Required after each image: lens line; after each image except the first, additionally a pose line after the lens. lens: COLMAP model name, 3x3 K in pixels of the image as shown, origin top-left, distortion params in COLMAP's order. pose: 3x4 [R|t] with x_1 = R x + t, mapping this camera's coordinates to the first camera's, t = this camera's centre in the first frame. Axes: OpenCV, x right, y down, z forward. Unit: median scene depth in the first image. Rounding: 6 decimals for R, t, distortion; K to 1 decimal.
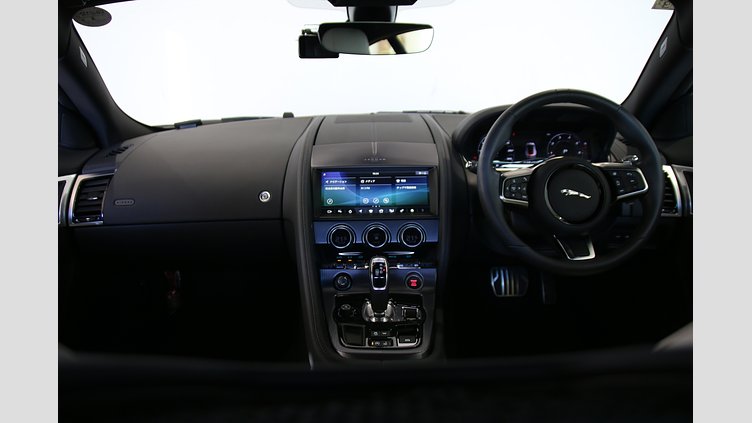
lens RADIAL K [[498.0, 0, 376.7], [0, 498.0, 209.4], [0, 0, 1]] dist [-0.118011, 0.042788]
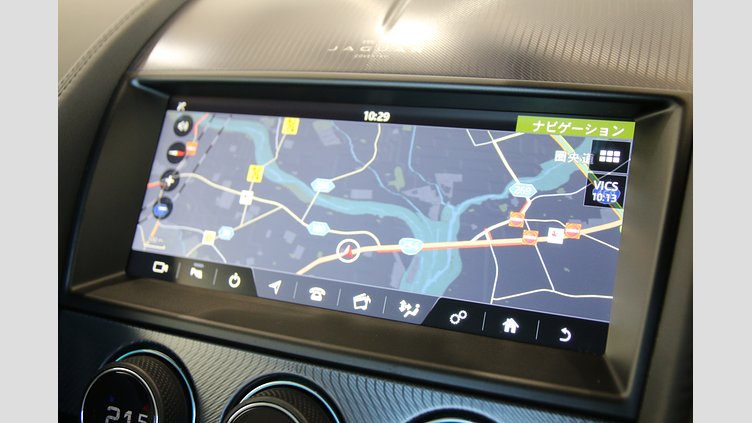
lens RADIAL K [[750.8, 0, 369.6], [0, 750.8, 211.7], [0, 0, 1]] dist [-0.009030, 0.000000]
pose [[0.914310, 0.116838, -0.387796, 0.128191], [-0.082231, 0.991095, 0.104728, -0.066474], [0.396579, -0.063865, 0.915776, 0.718588]]
